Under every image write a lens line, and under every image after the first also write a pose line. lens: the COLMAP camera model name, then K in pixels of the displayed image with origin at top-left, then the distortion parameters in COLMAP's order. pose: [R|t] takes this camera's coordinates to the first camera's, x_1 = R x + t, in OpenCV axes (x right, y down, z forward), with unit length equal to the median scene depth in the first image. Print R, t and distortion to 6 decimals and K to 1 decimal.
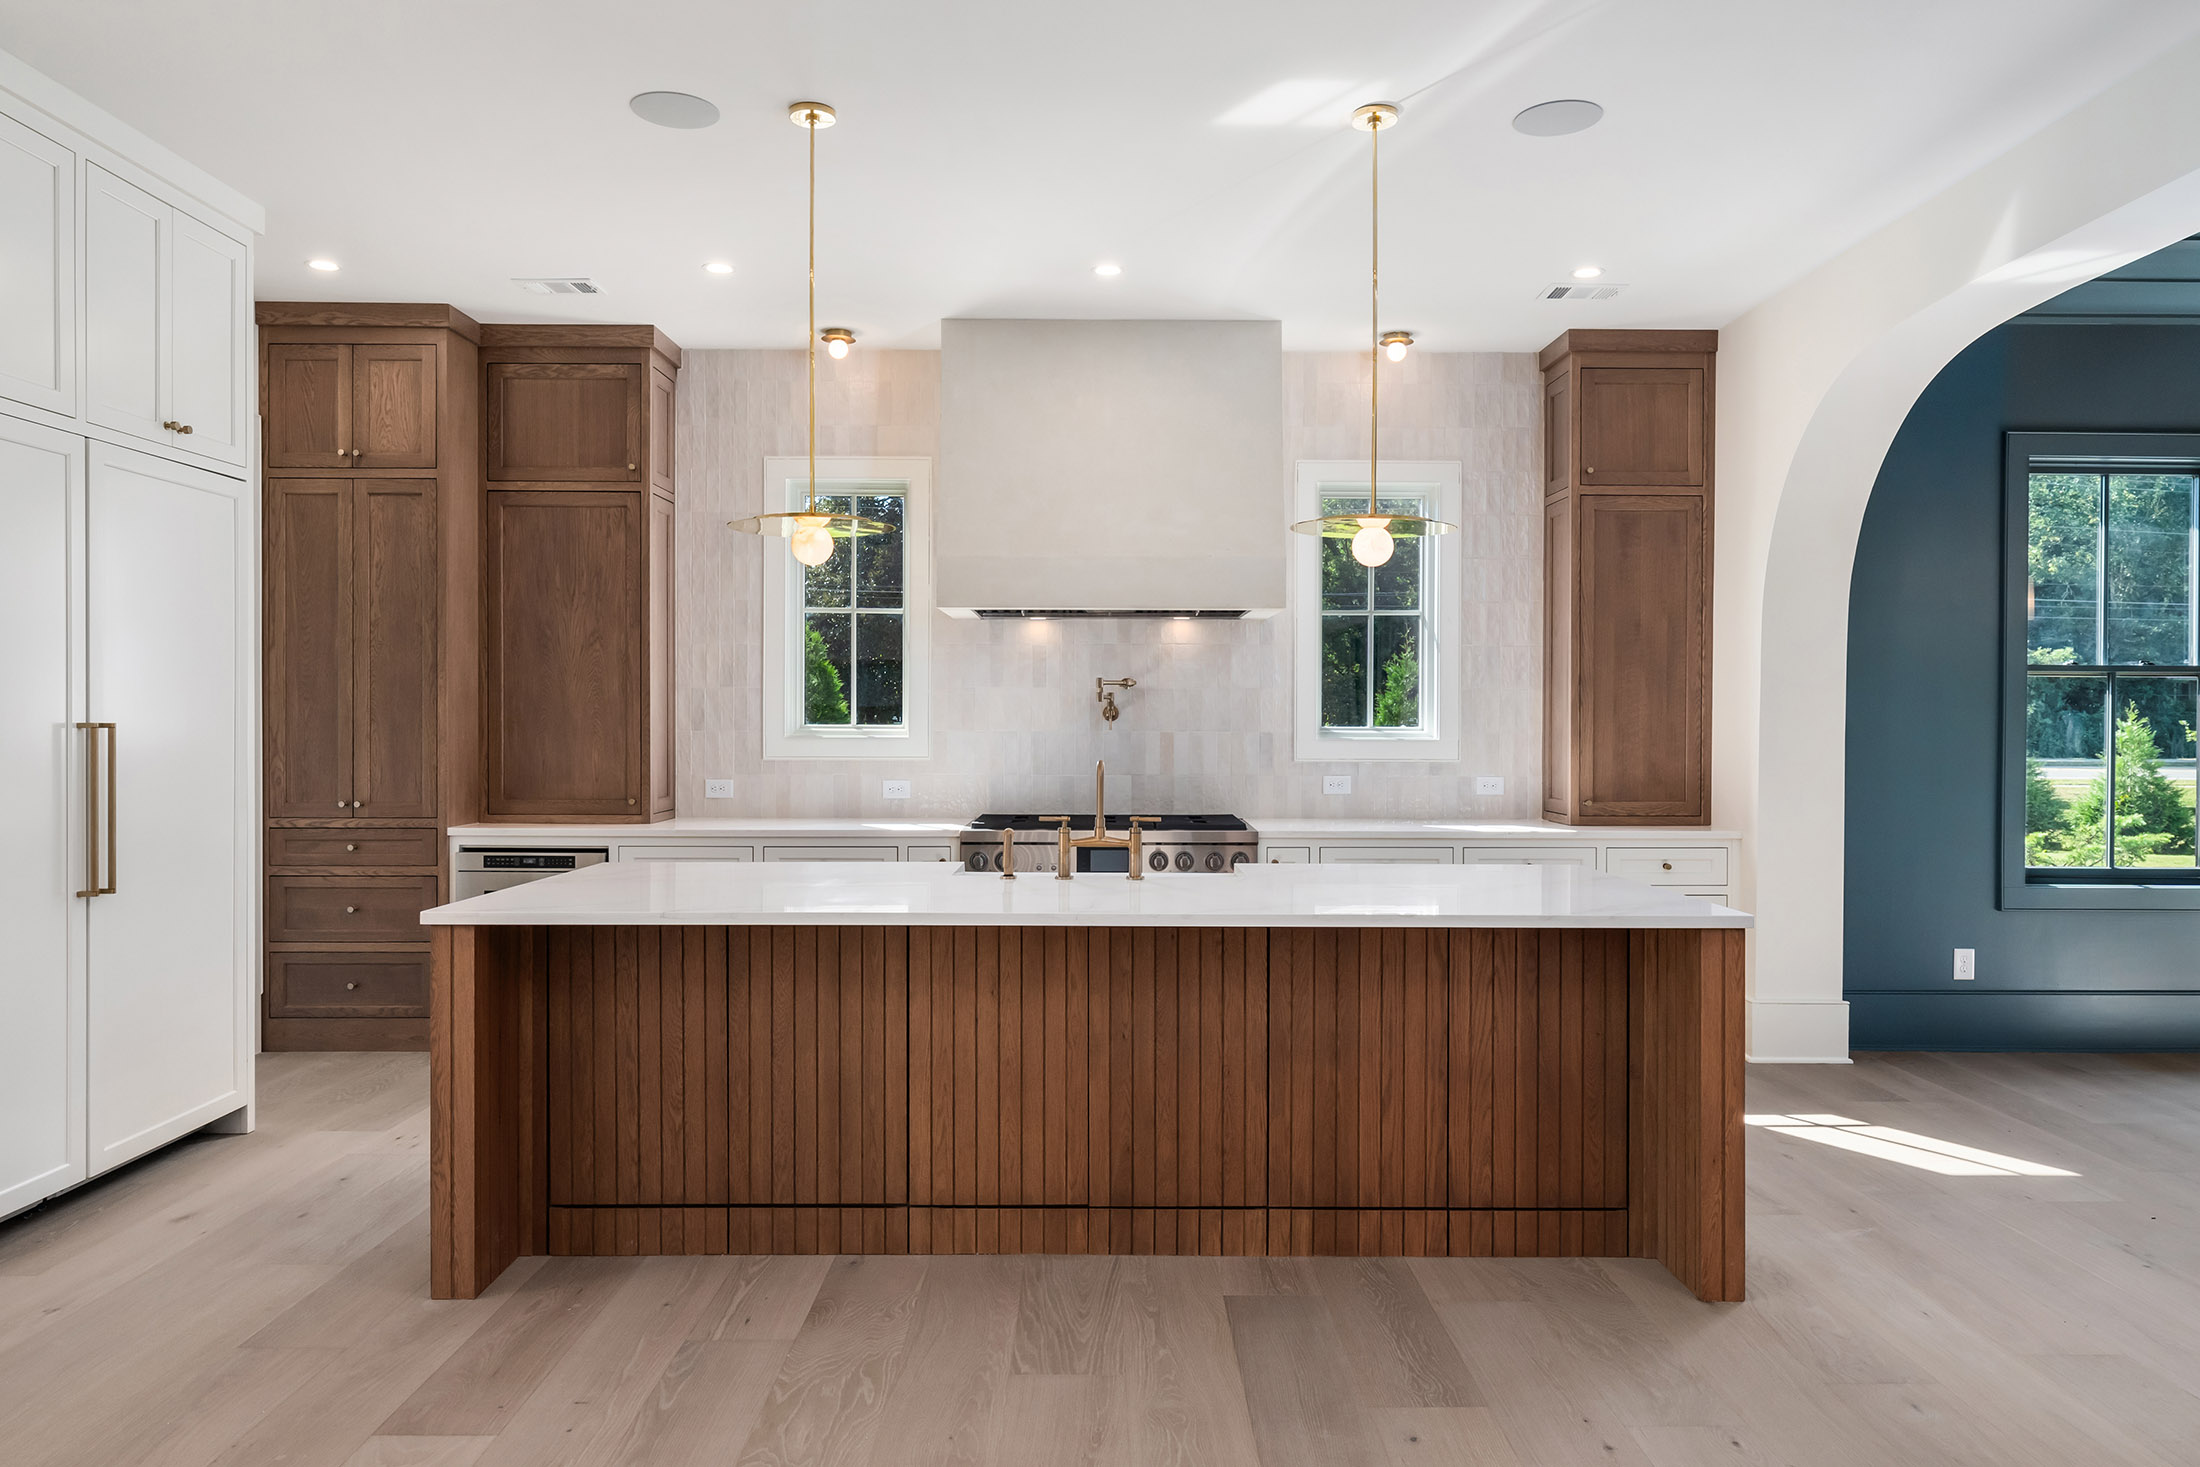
lens RADIAL K [[1461.5, 0, 1107.7], [0, 1461.5, 733.6], [0, 0, 1]] dist [0.003531, 0.000157]
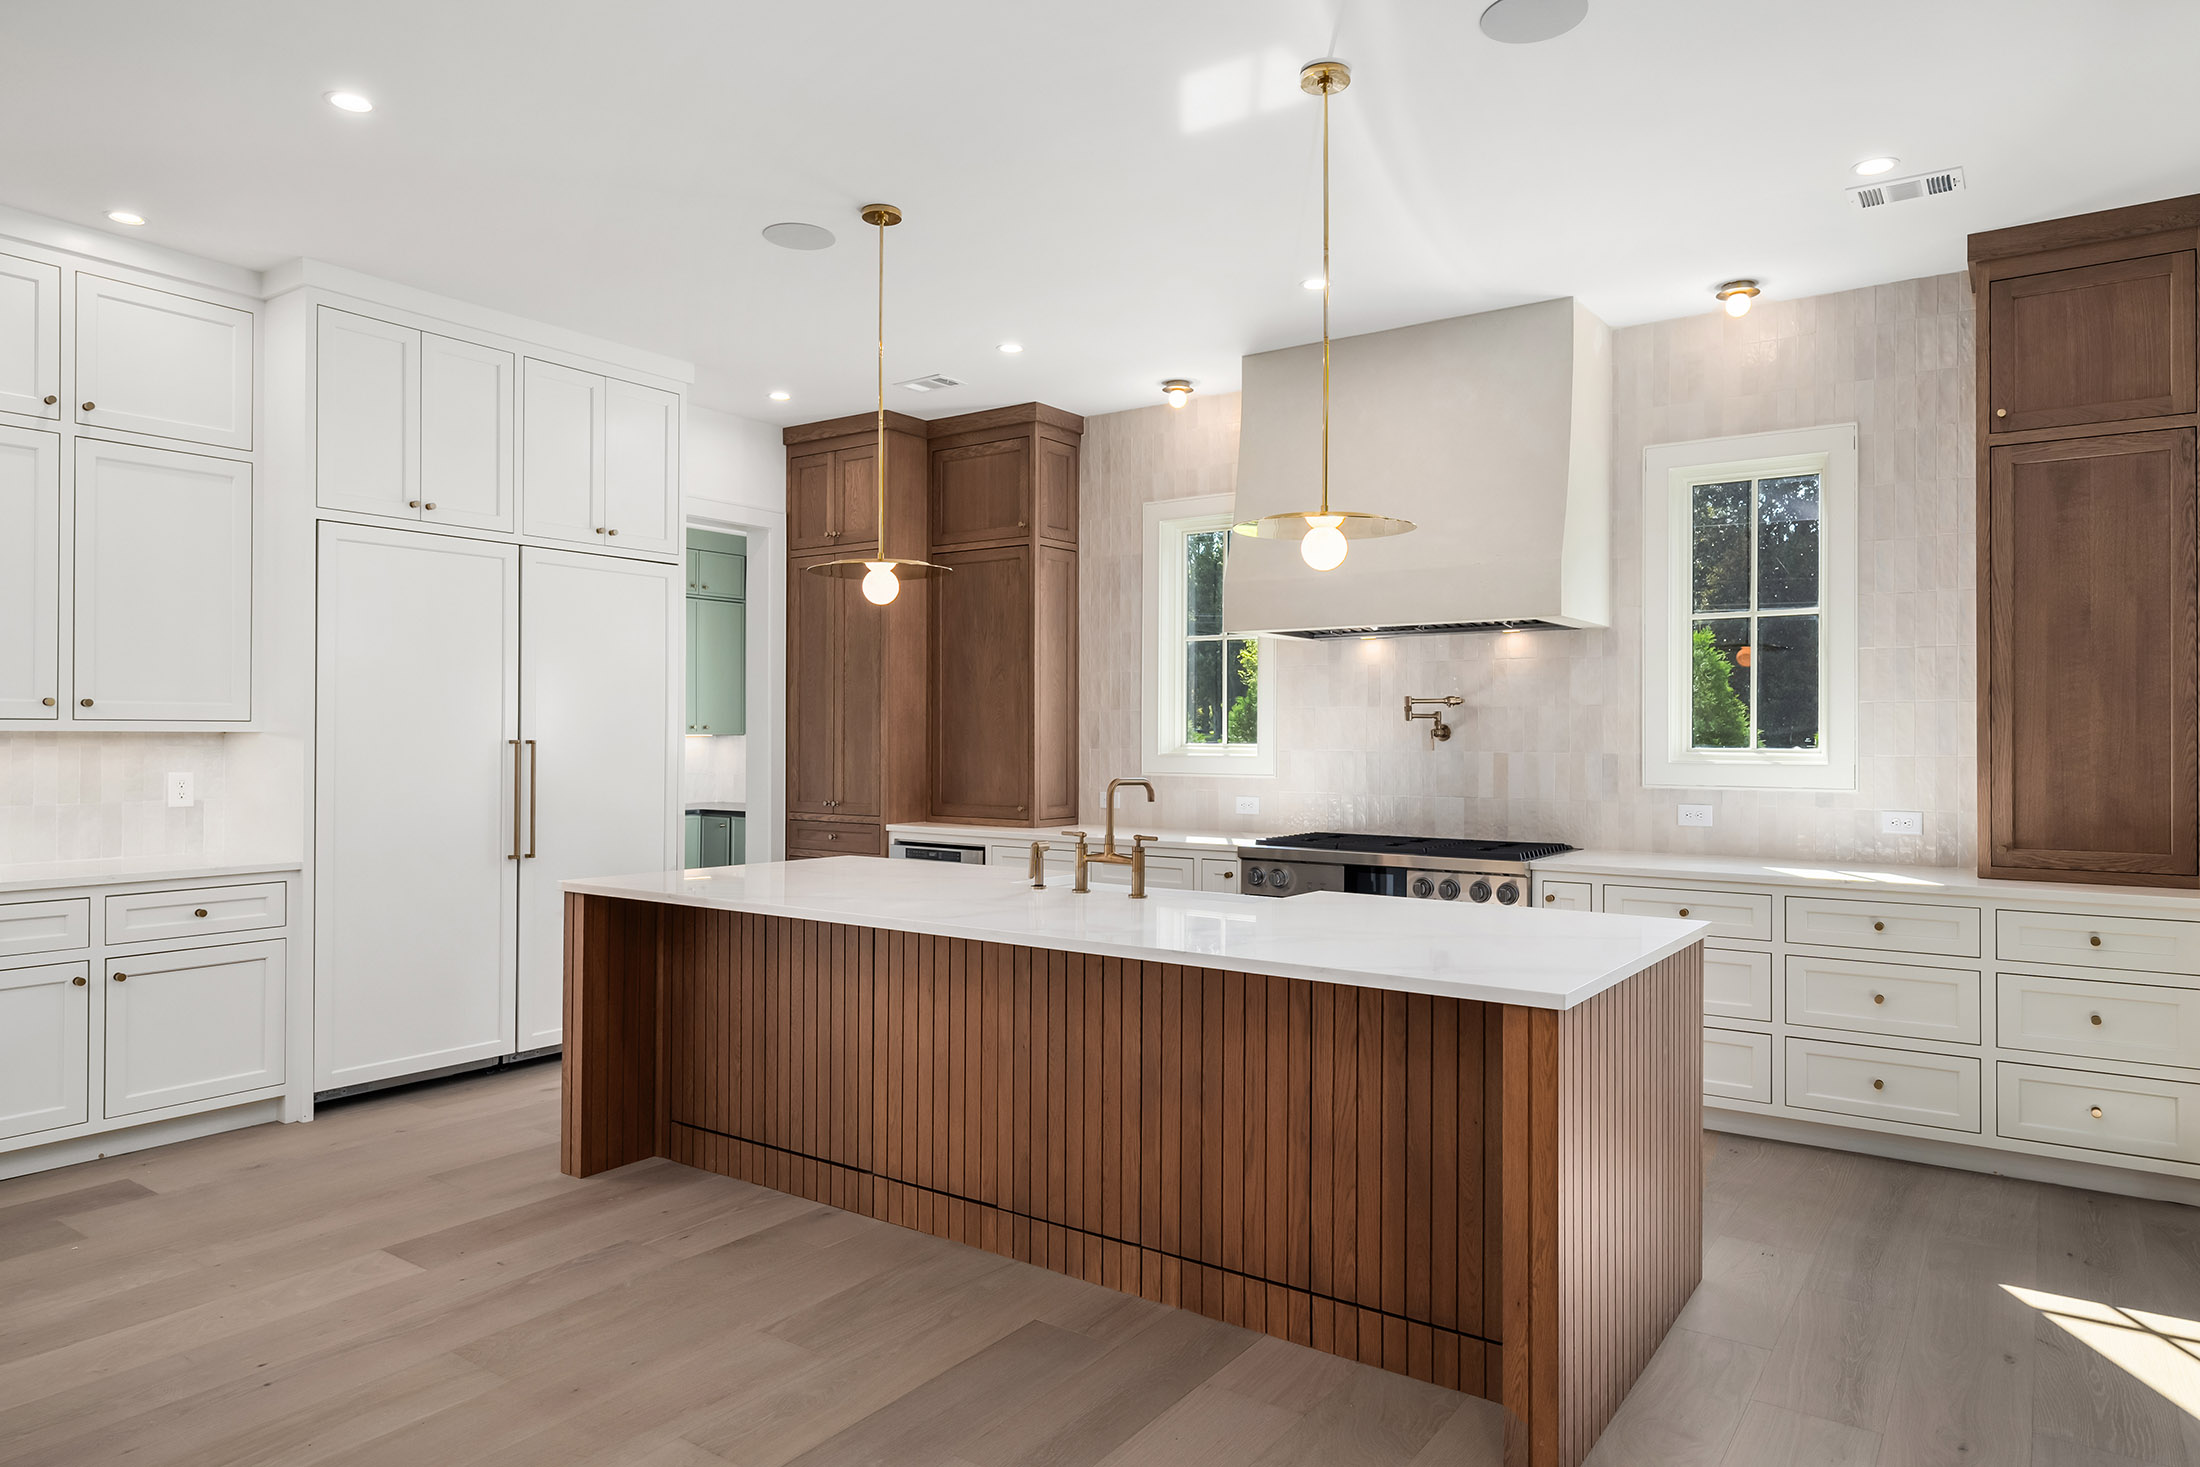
lens RADIAL K [[1354.8, 0, 1104.0], [0, 1354.8, 734.1], [0, 0, 1]] dist [0.005762, -0.002067]
pose [[0.811301, -0.000933, -0.584628, 0.379493], [-0.007060, 0.999910, -0.011393, -0.001379], [0.584587, 0.013371, 0.811221, 0.160555]]
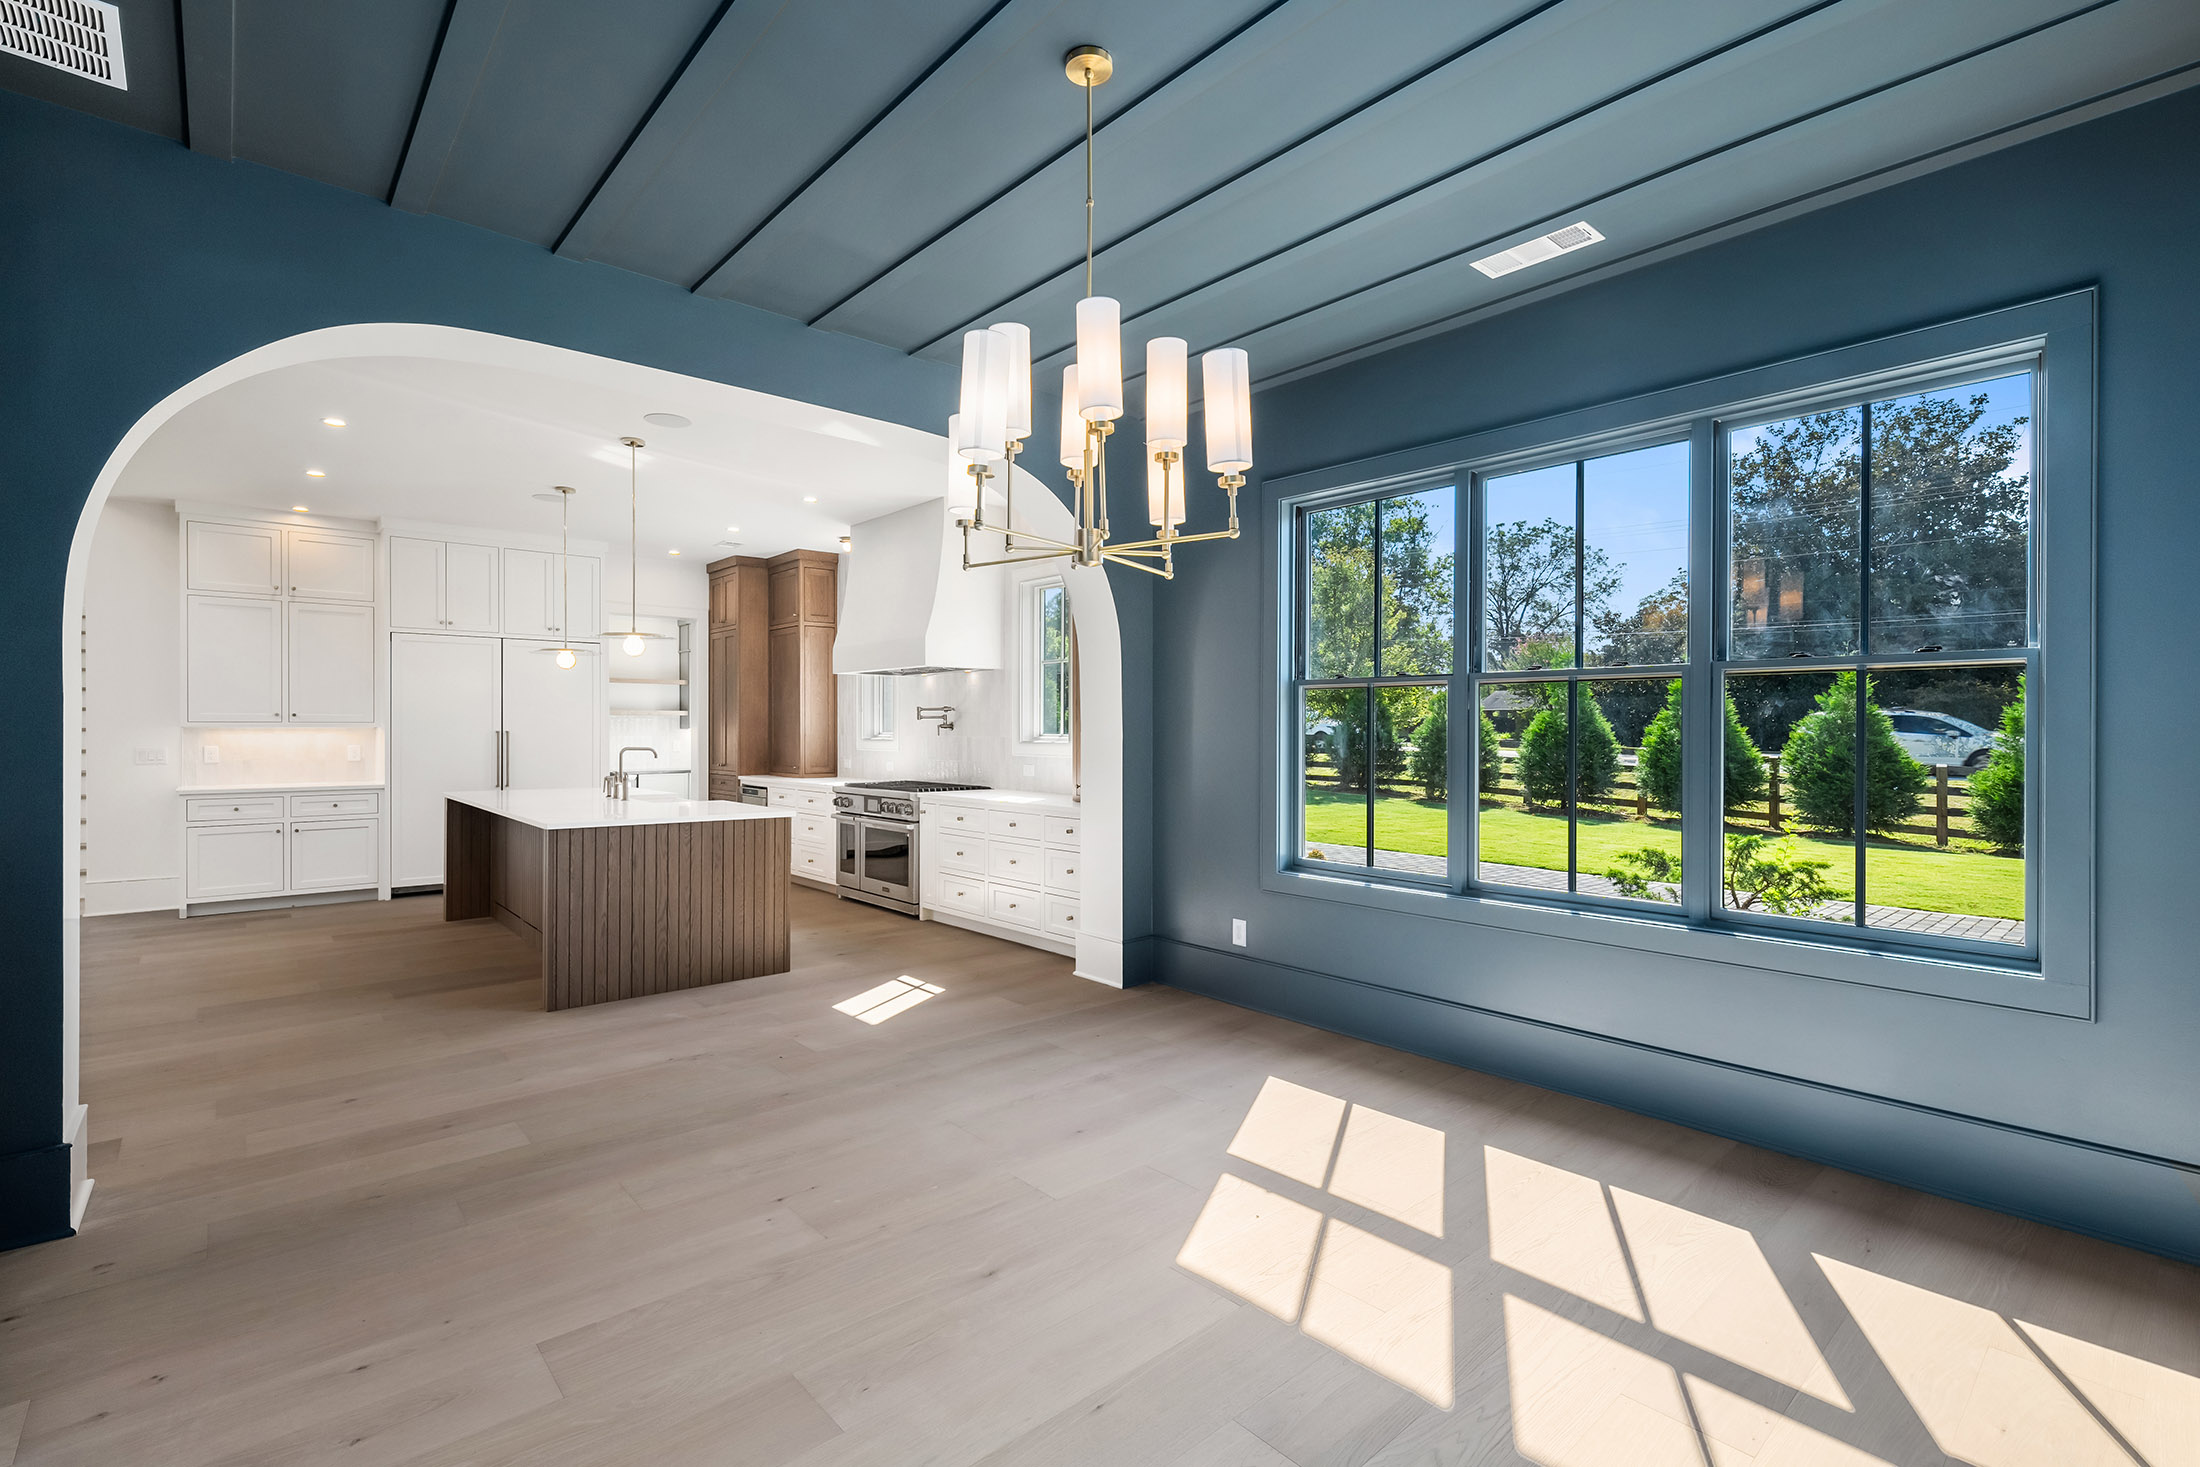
lens RADIAL K [[987.7, 0, 1106.8], [0, 987.7, 742.2], [0, 0, 1]] dist [-0.005692, -0.001483]
pose [[0.663545, 0.009304, -0.748079, 1.133596], [-0.006939, 0.999956, 0.006282, -0.003639], [0.748104, 0.001023, 0.663580, 0.381584]]
